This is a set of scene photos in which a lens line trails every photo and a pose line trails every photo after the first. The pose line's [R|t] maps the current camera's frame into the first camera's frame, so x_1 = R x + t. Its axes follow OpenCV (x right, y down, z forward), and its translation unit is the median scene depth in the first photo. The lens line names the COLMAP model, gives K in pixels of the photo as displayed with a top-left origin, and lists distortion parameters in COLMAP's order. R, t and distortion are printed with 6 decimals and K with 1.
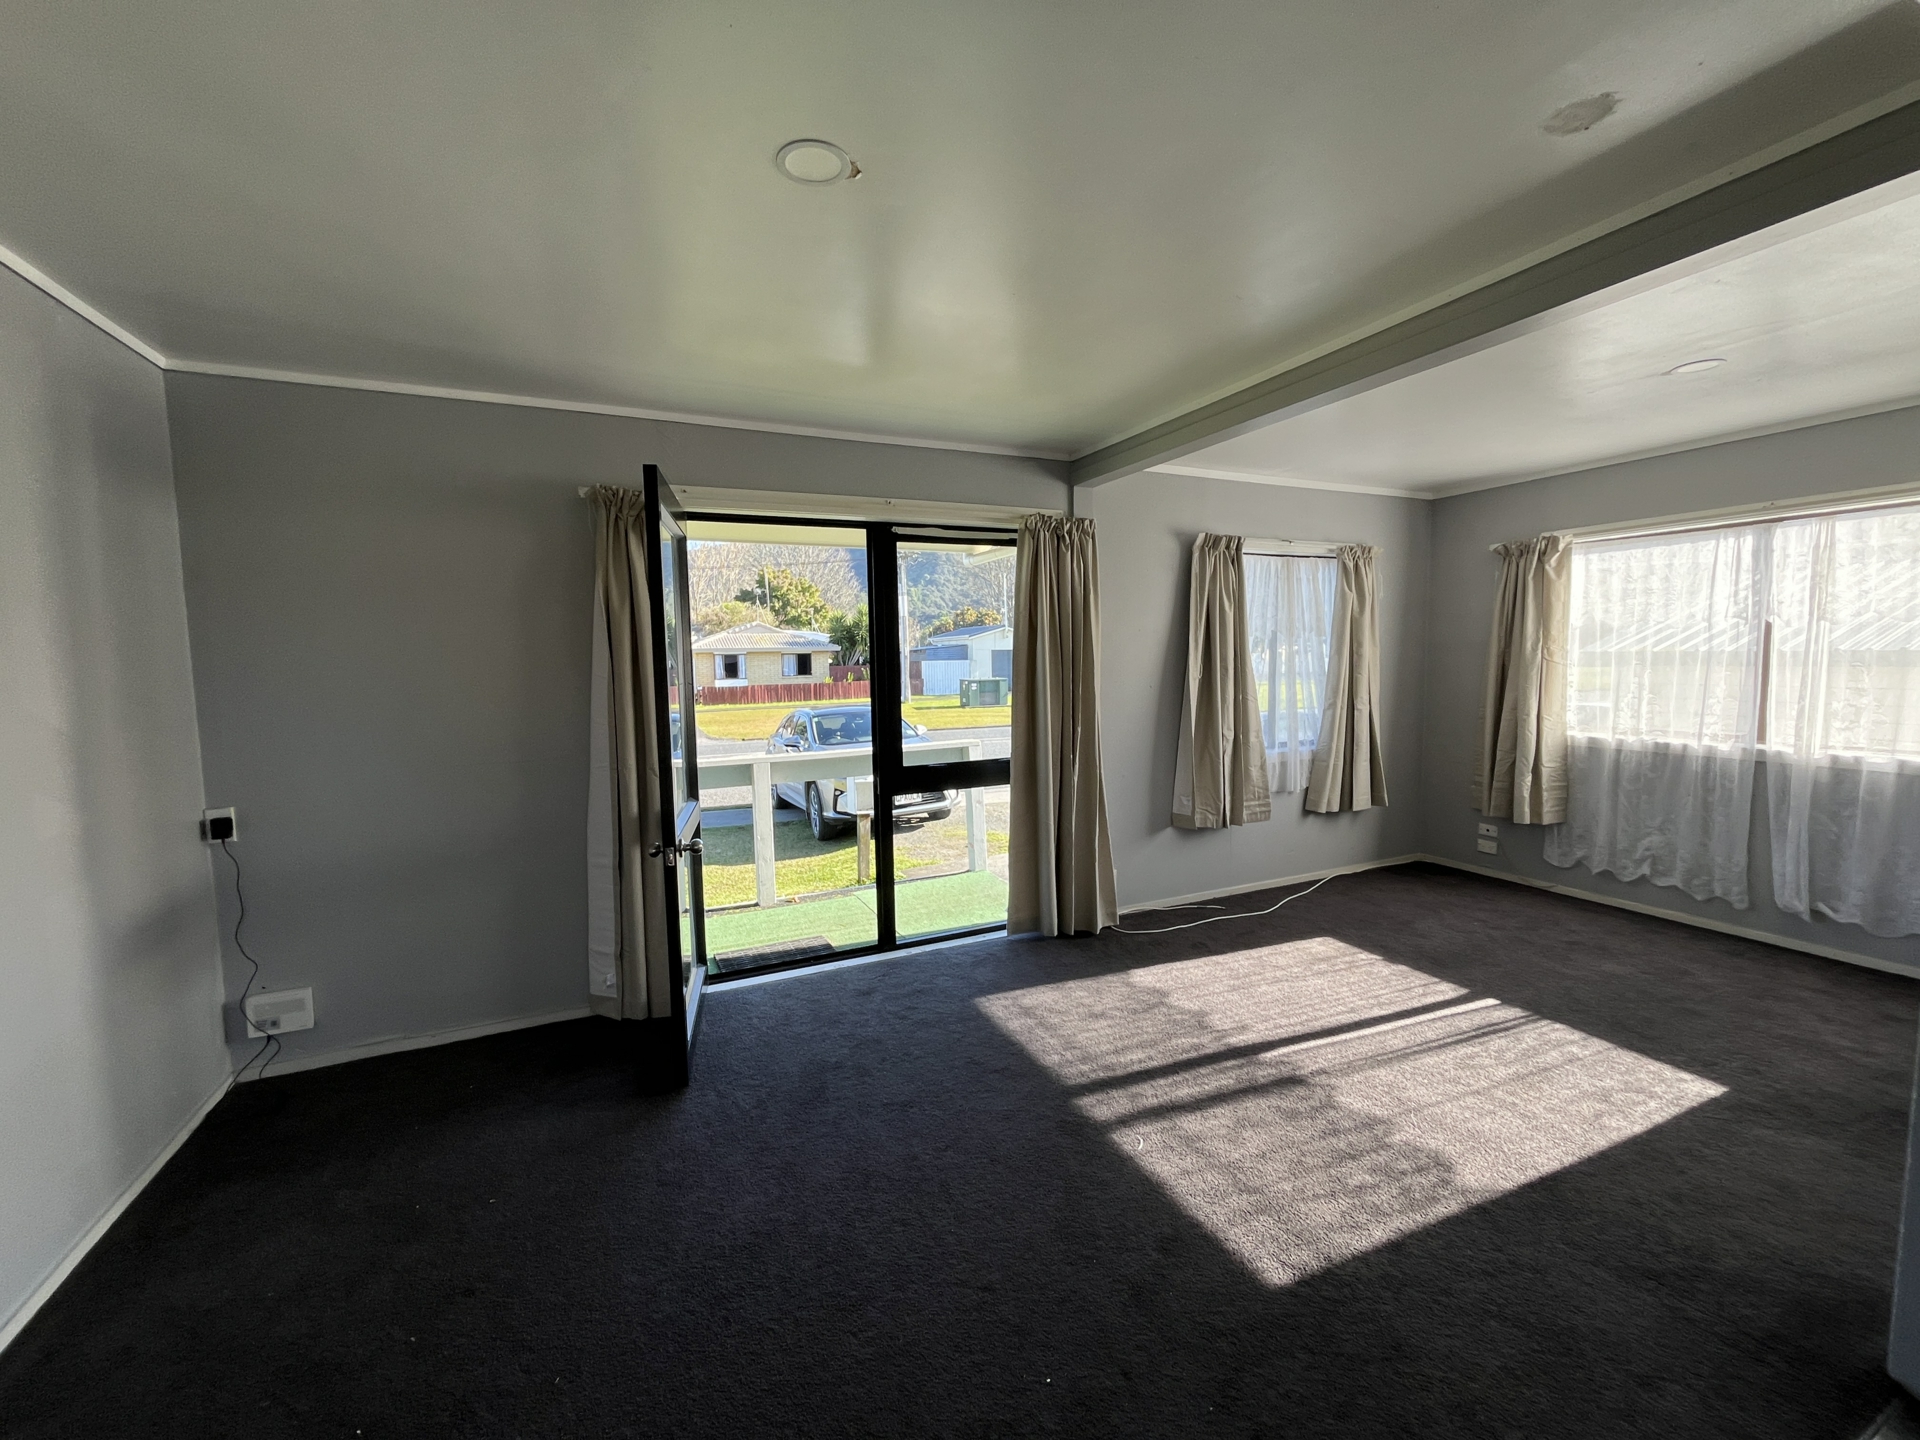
lens RADIAL K [[775.1, 0, 961.7], [0, 775.1, 714.3], [0, 0, 1]] dist [-0.001987, -0.000028]
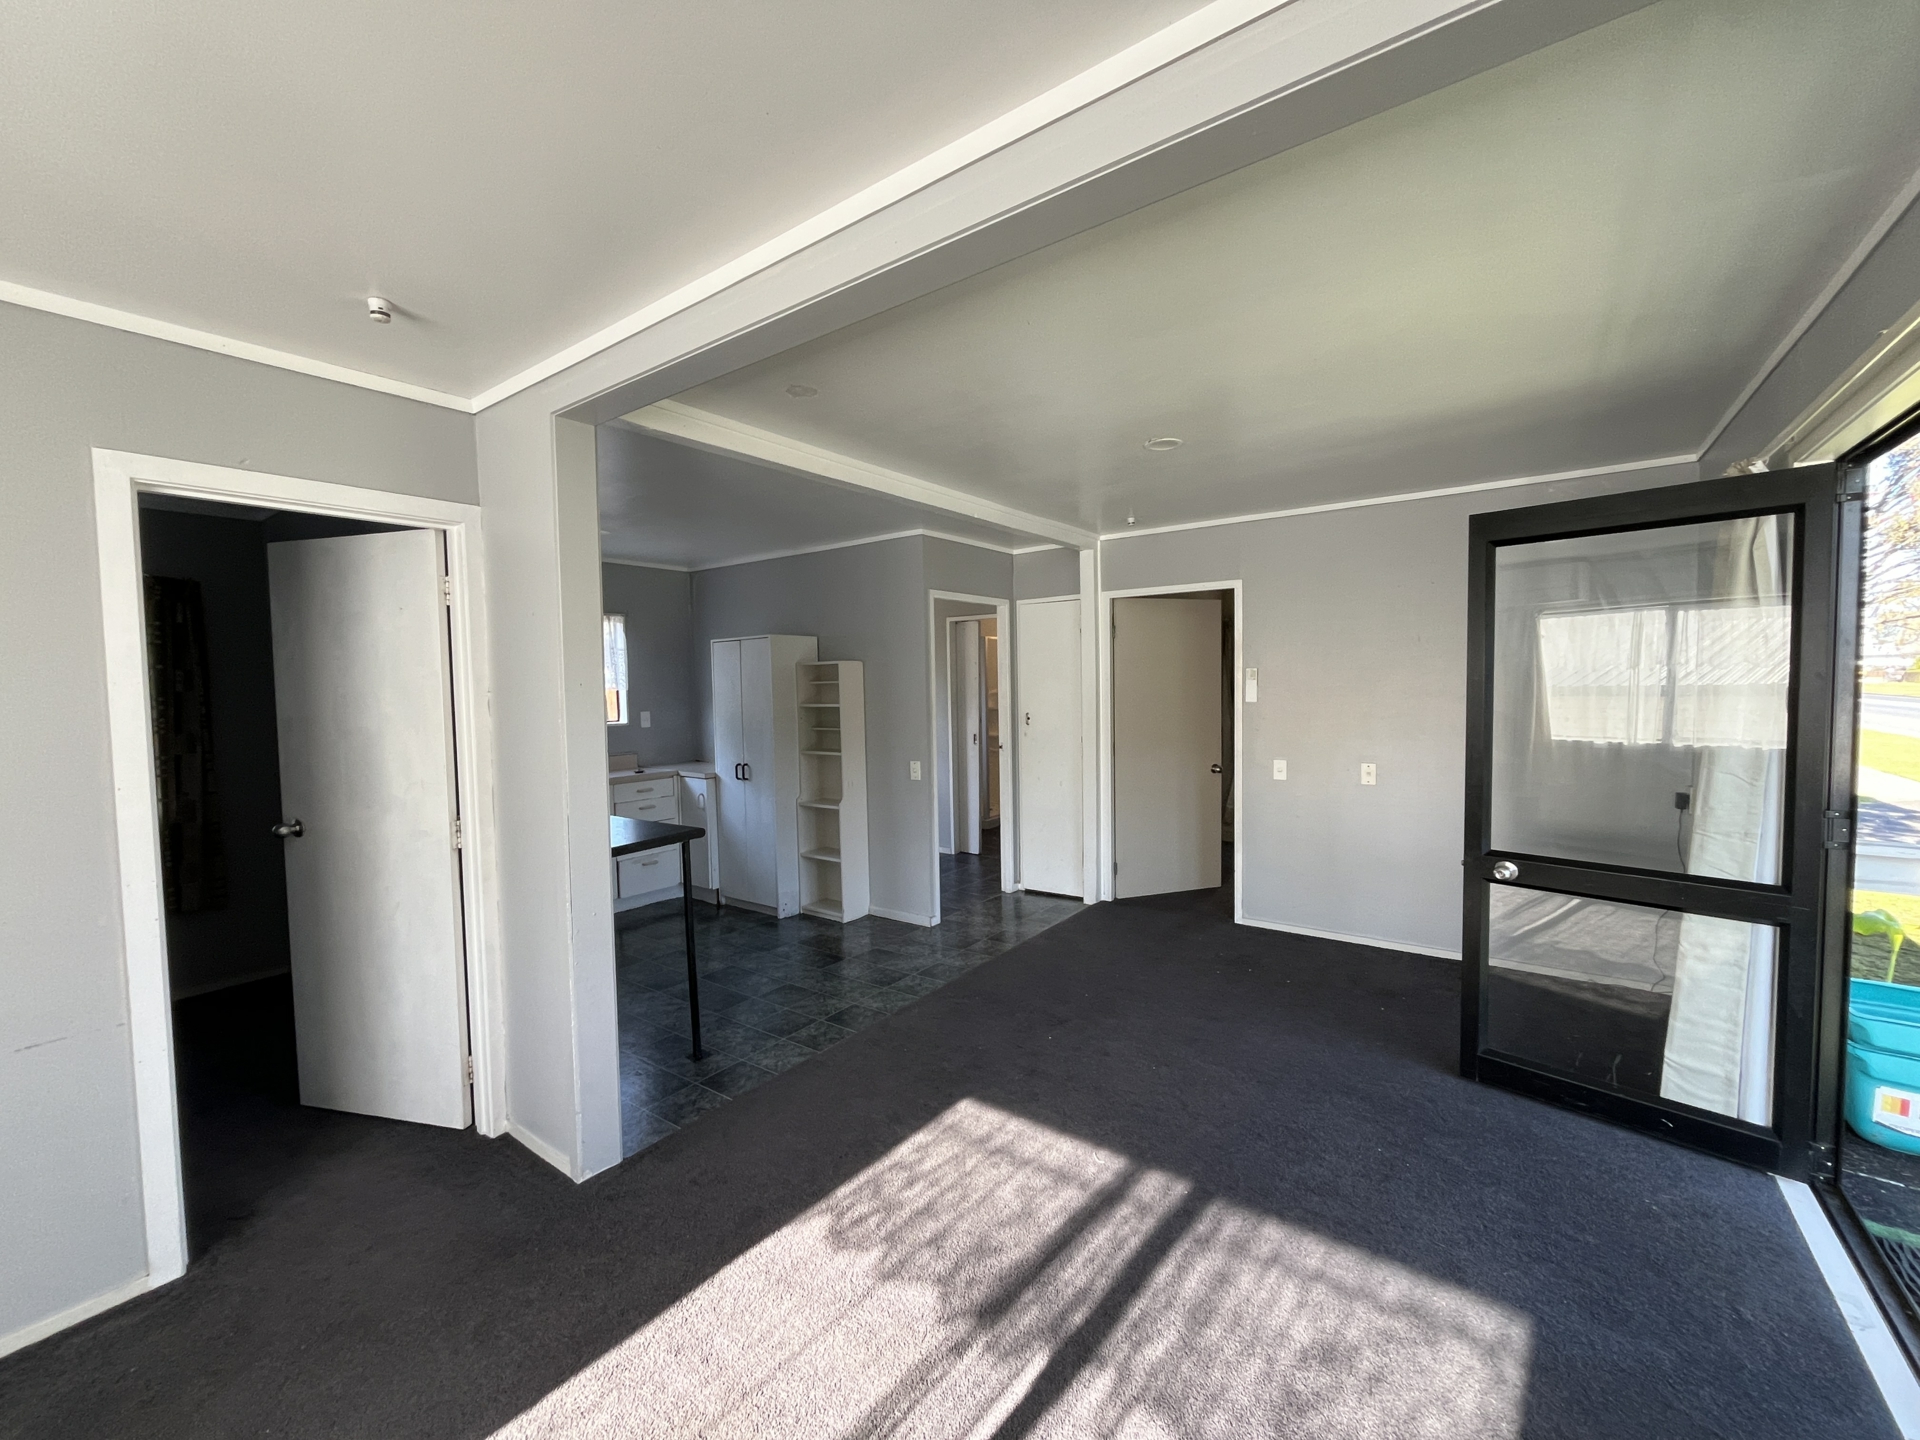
lens RADIAL K [[775.1, 0, 958.2], [0, 775.1, 719.8], [0, 0, 1]] dist [-0.001987, -0.000028]
pose [[-0.875268, 0.056069, -0.480378, 0.809141], [-0.003263, 0.992550, 0.121794, -0.162628], [0.483628, 0.108170, -0.868564, 1.629485]]
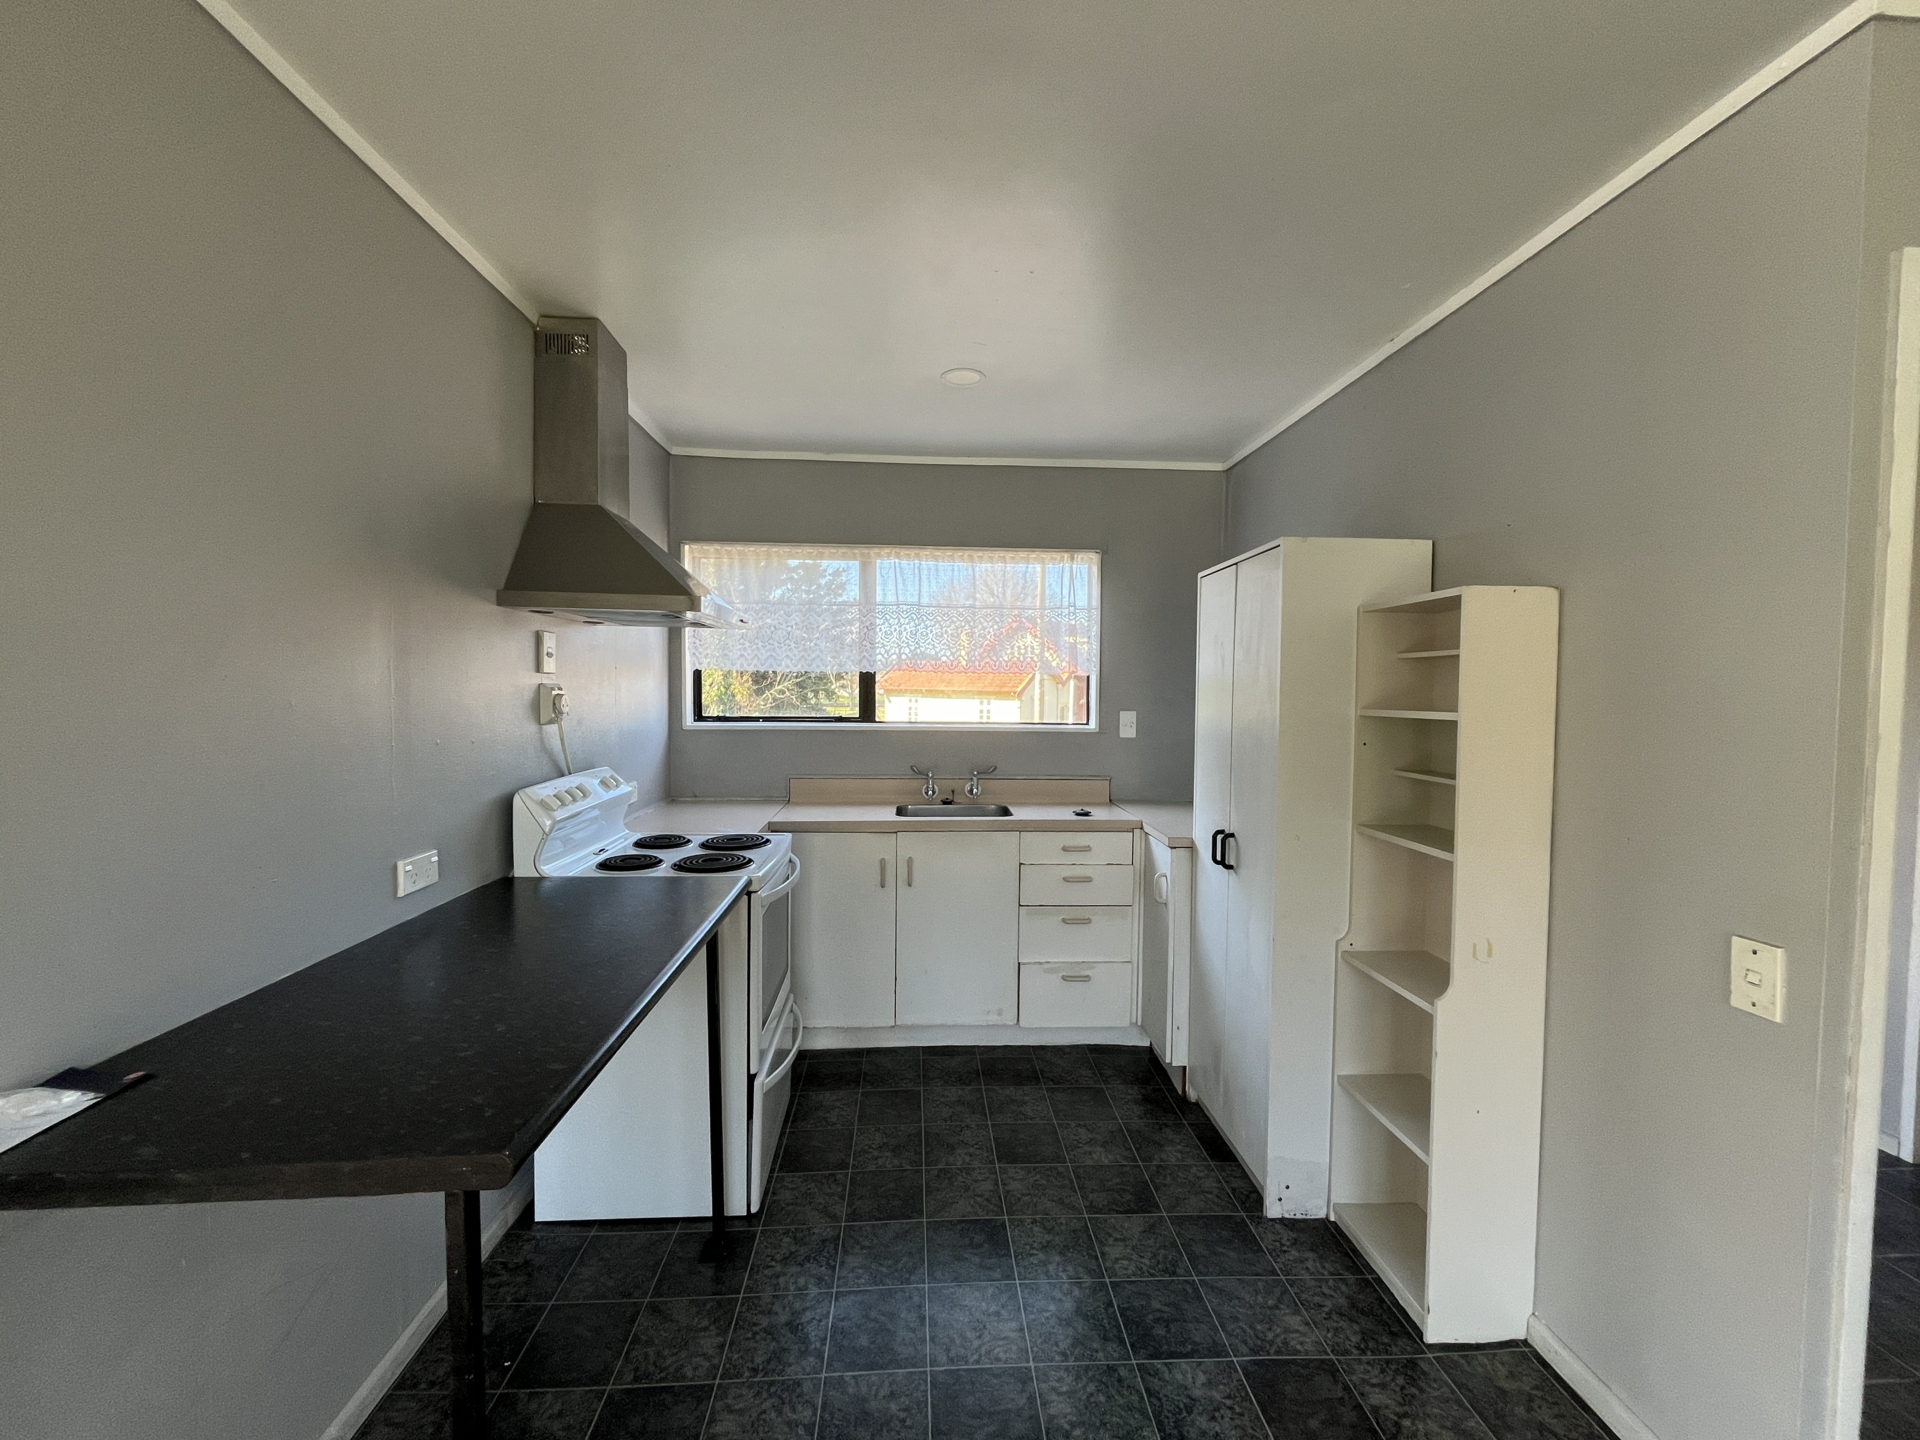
lens RADIAL K [[775.1, 0, 958.8], [0, 775.1, 724.4], [0, 0, 1]] dist [-0.001987, -0.000028]
pose [[-0.929716, -0.009282, 0.368160, 0.272225], [0.033019, 0.993555, 0.108432, -0.035197], [-0.366794, 0.112967, -0.923418, 0.532543]]
